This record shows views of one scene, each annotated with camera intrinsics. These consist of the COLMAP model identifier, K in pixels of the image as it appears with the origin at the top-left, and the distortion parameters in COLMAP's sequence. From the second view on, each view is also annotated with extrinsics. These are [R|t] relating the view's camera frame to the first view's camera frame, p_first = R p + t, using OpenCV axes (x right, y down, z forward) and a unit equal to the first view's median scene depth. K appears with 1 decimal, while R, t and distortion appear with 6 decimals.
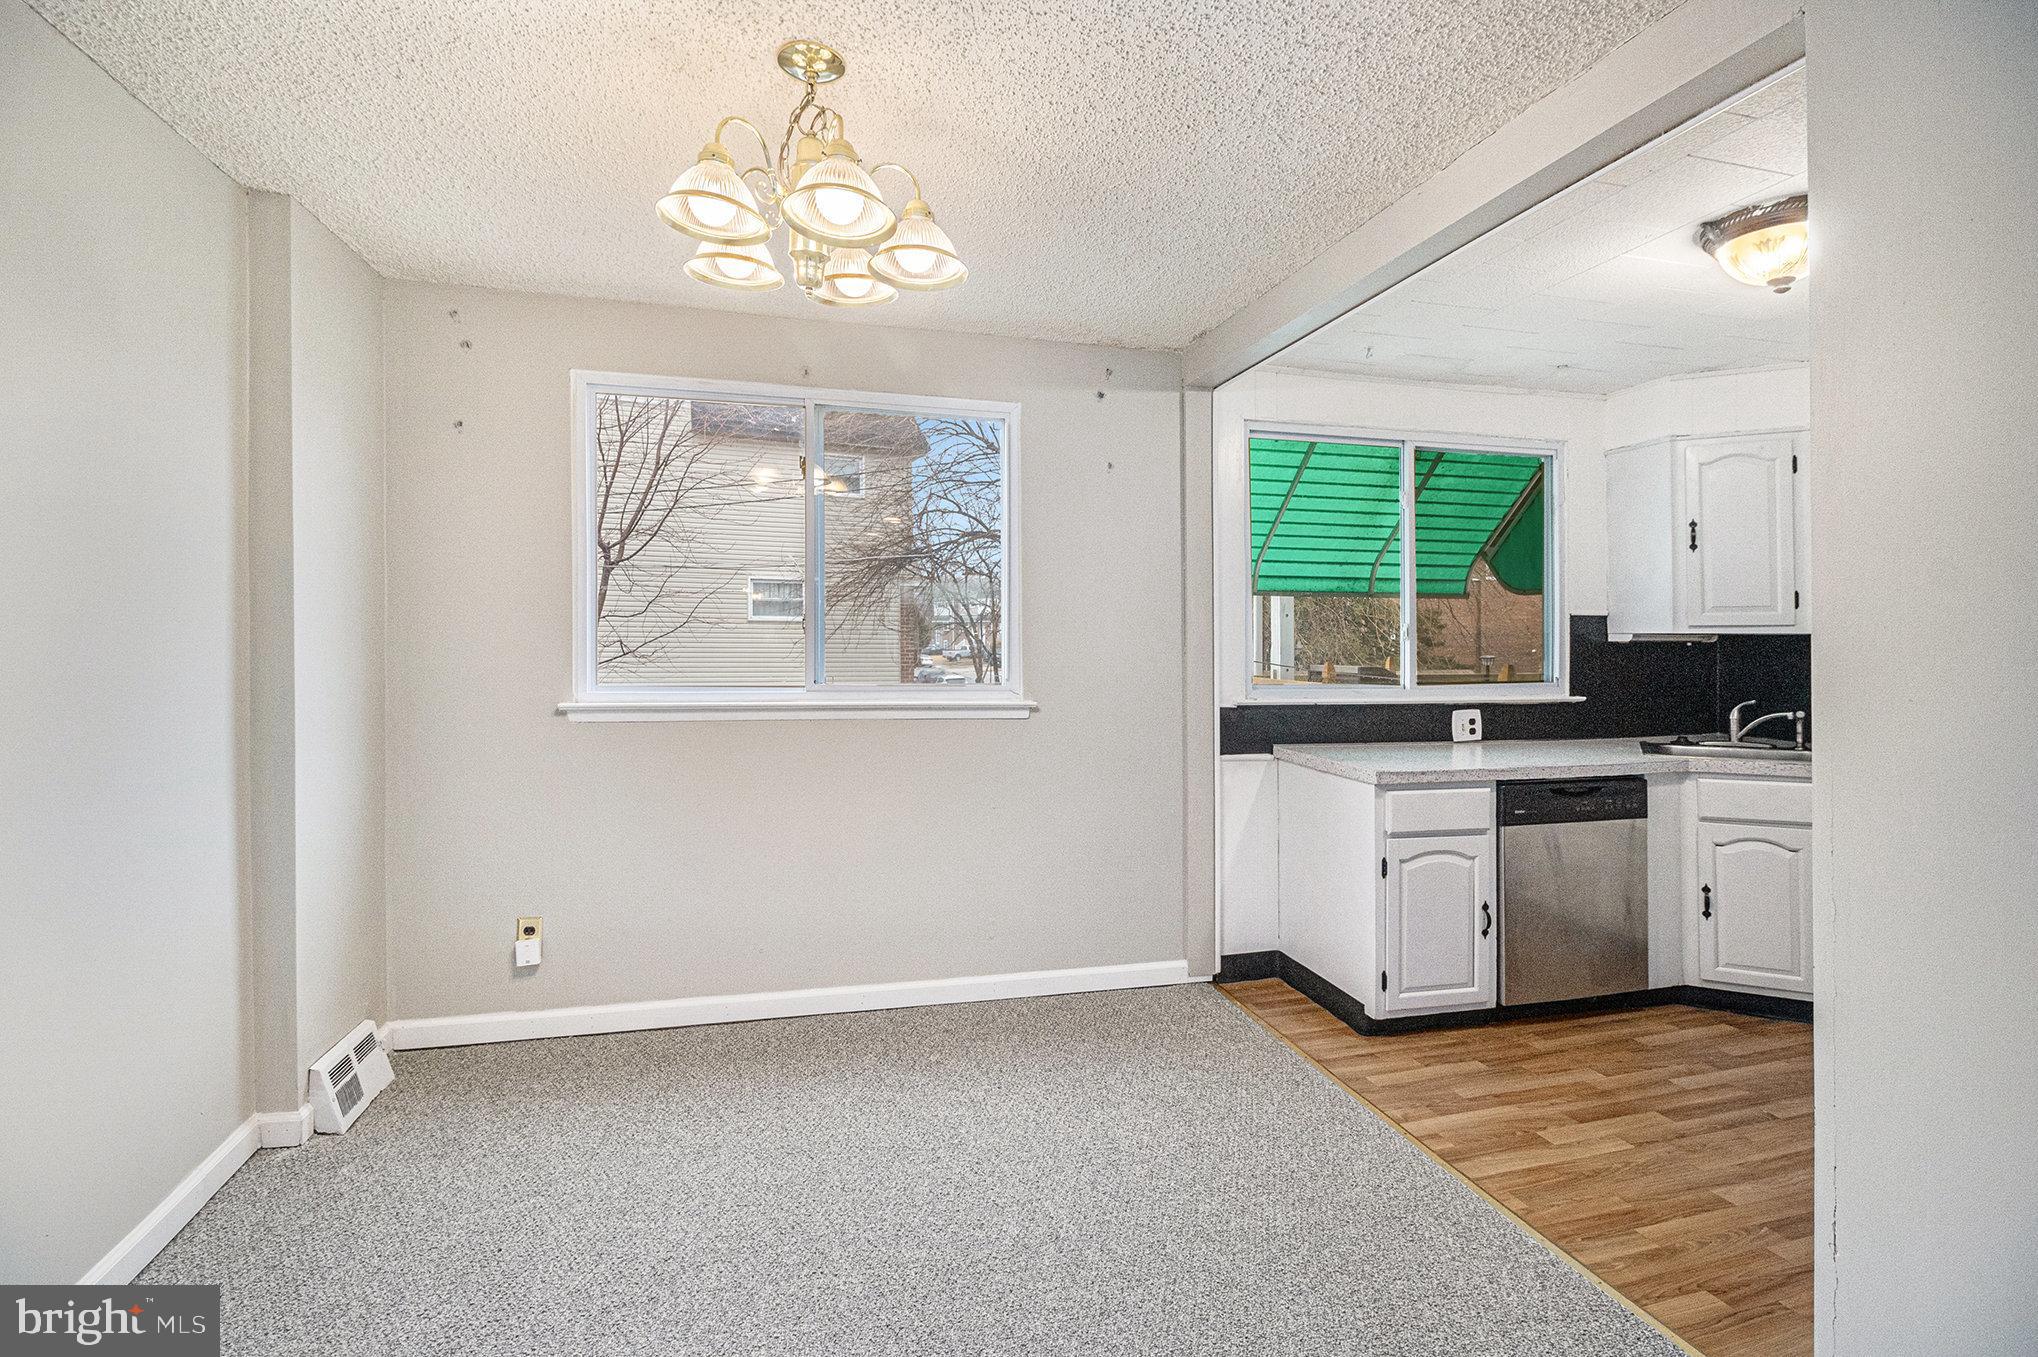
lens RADIAL K [[987.6, 0, 1062.9], [0, 987.6, 662.0], [0, 0, 1]] dist [0.003944, -0.007030]
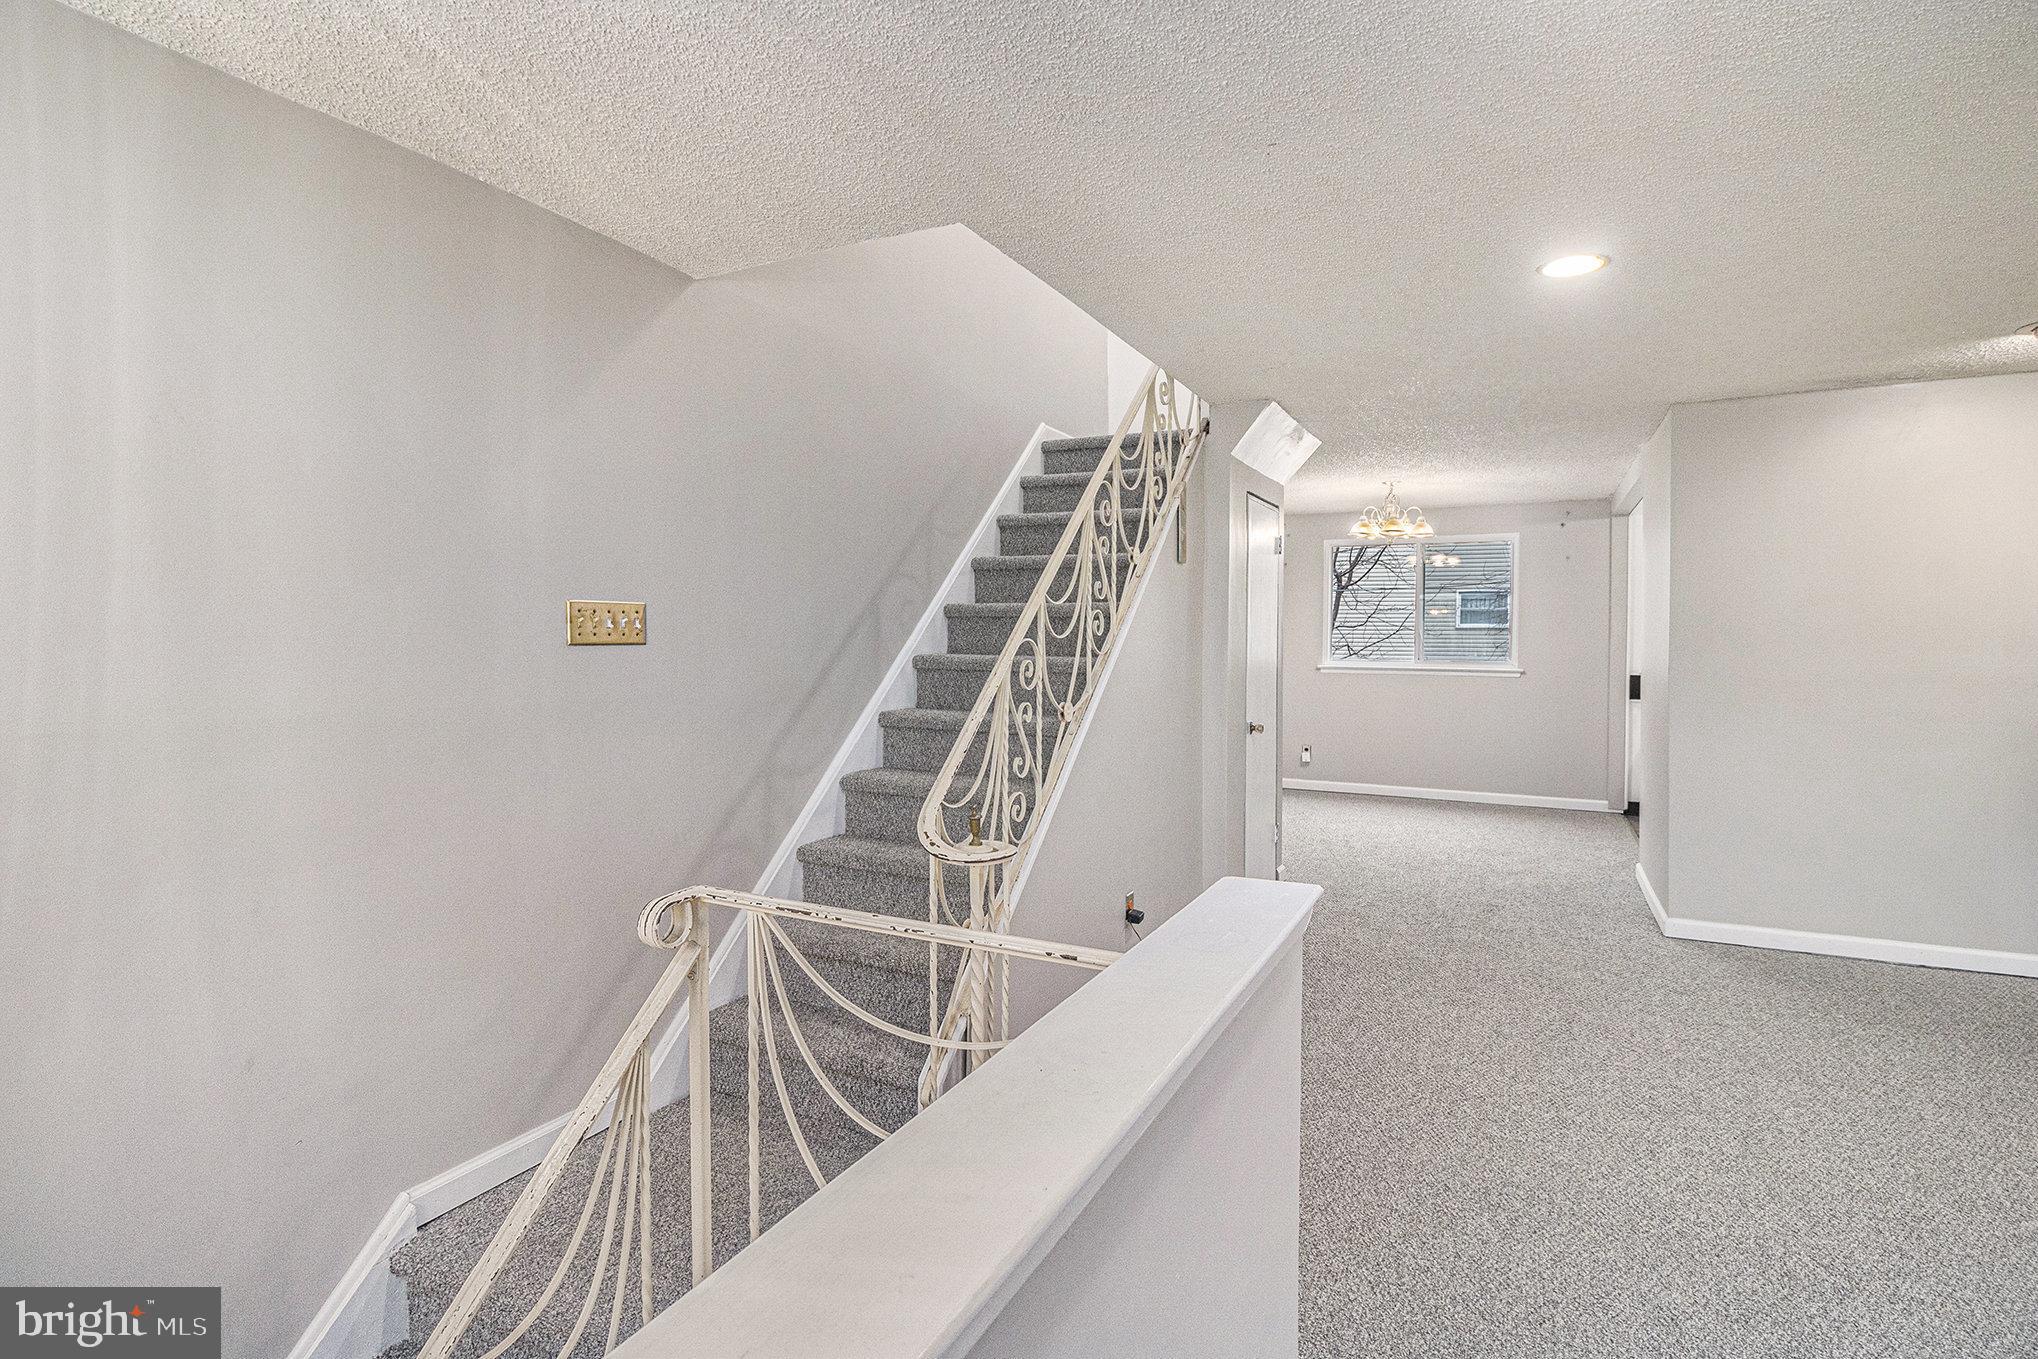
lens RADIAL K [[987.6, 0, 1018.0], [0, 987.6, 672.8], [0, 0, 1]] dist [0.003944, -0.007030]
pose [[0.733632, 0.019302, -0.679273, 0.612049], [-0.016156, 0.999809, 0.010961, 0.039327], [0.679355, 0.002932, 0.733804, -1.302449]]
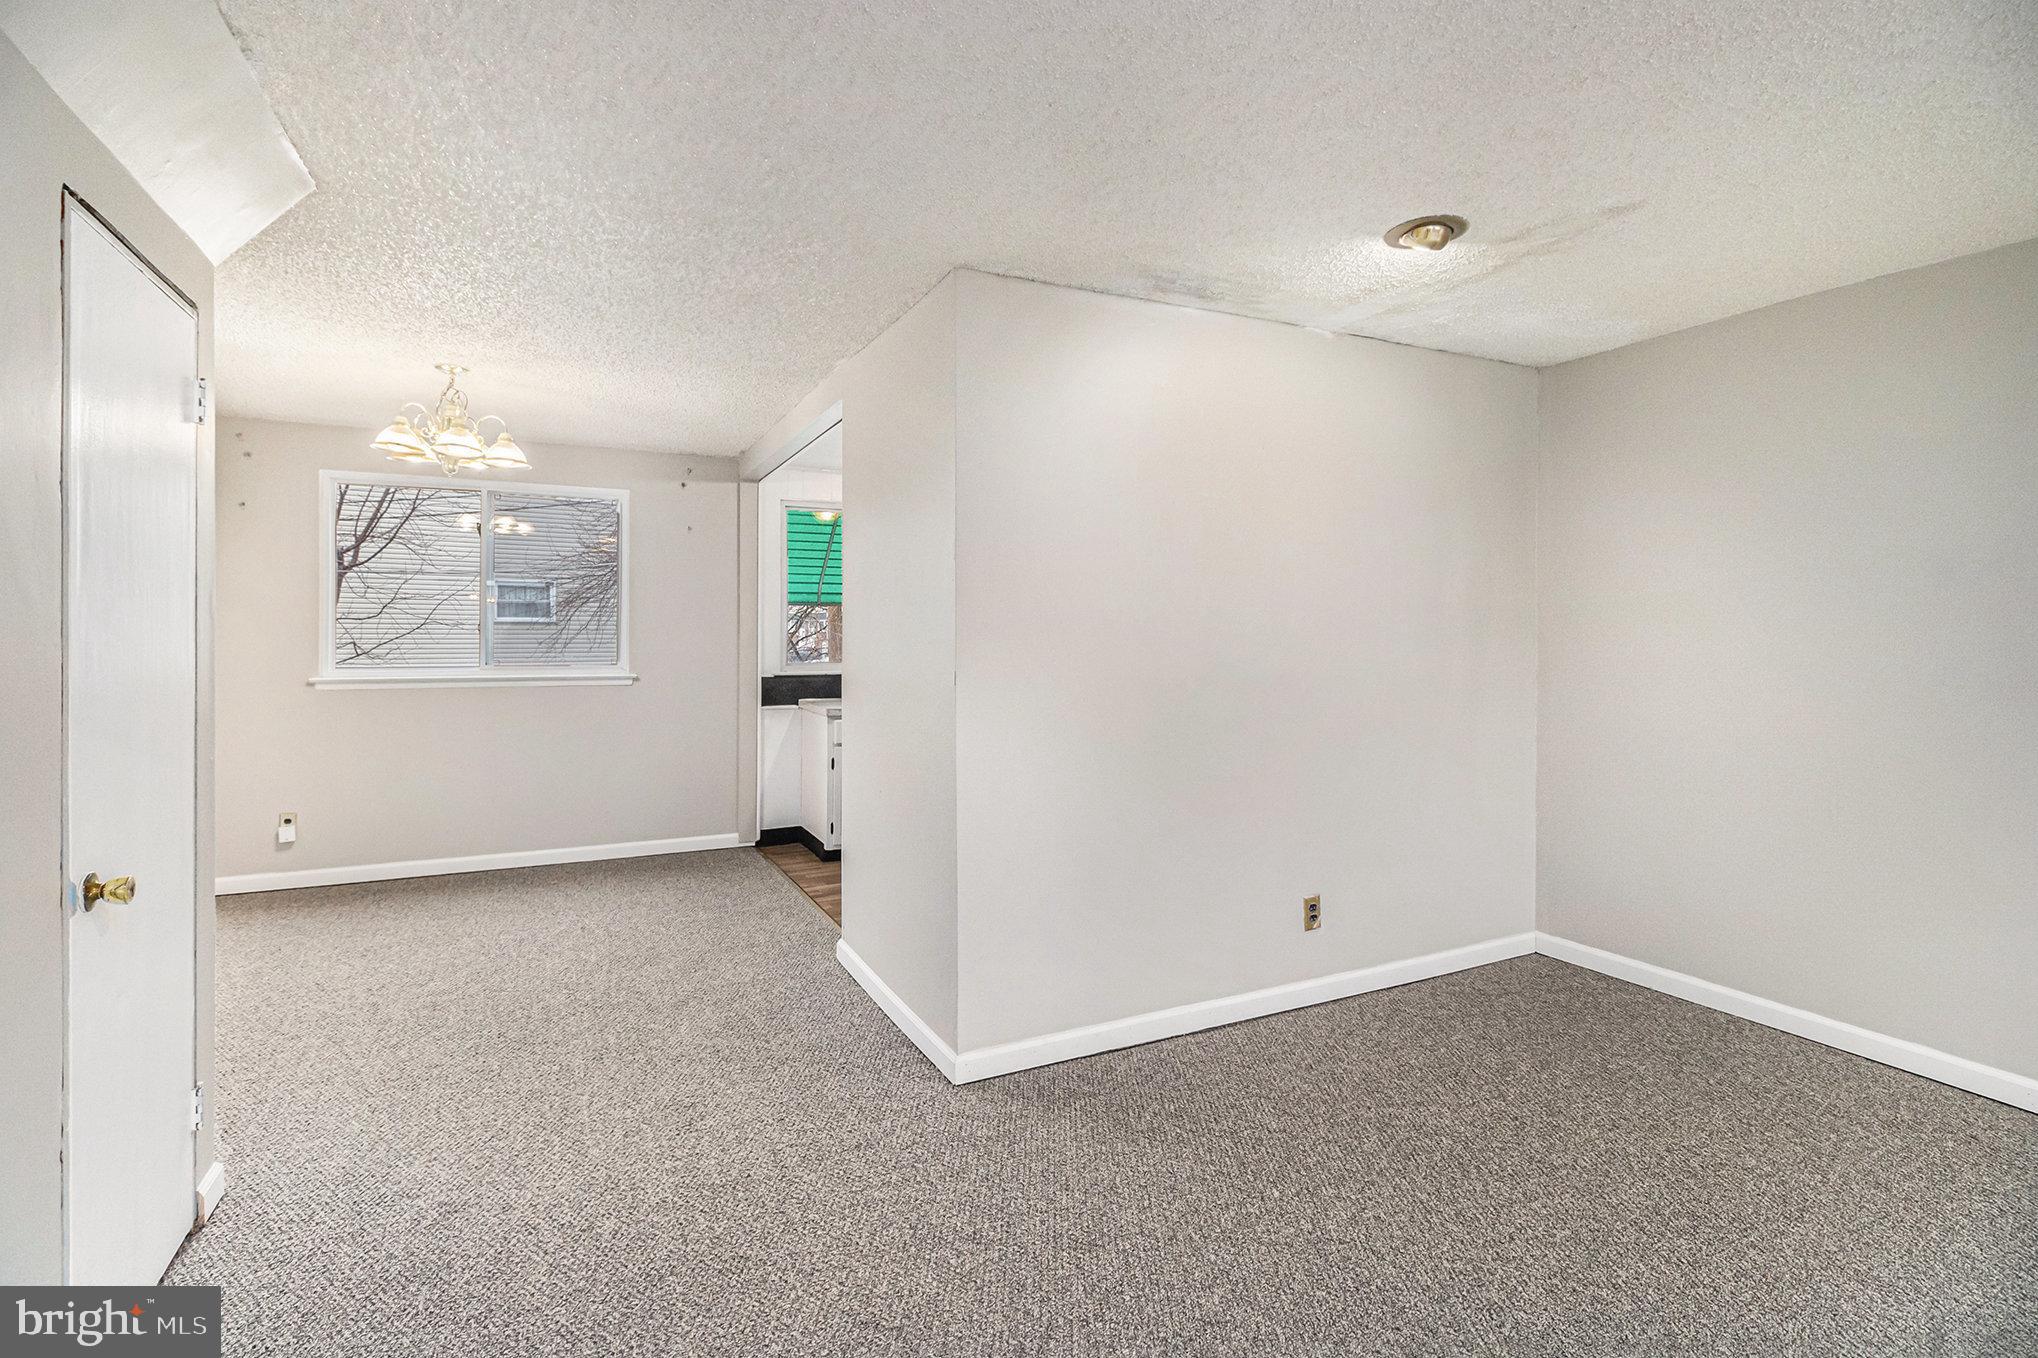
lens RADIAL K [[987.6, 0, 1038.3], [0, 987.6, 631.8], [0, 0, 1]] dist [0.003944, -0.007030]
pose [[0.982988, -0.006286, 0.183564, 0.306614], [0.011611, 0.999542, -0.027950, 0.022175], [-0.183304, 0.029606, 0.982610, -0.679038]]
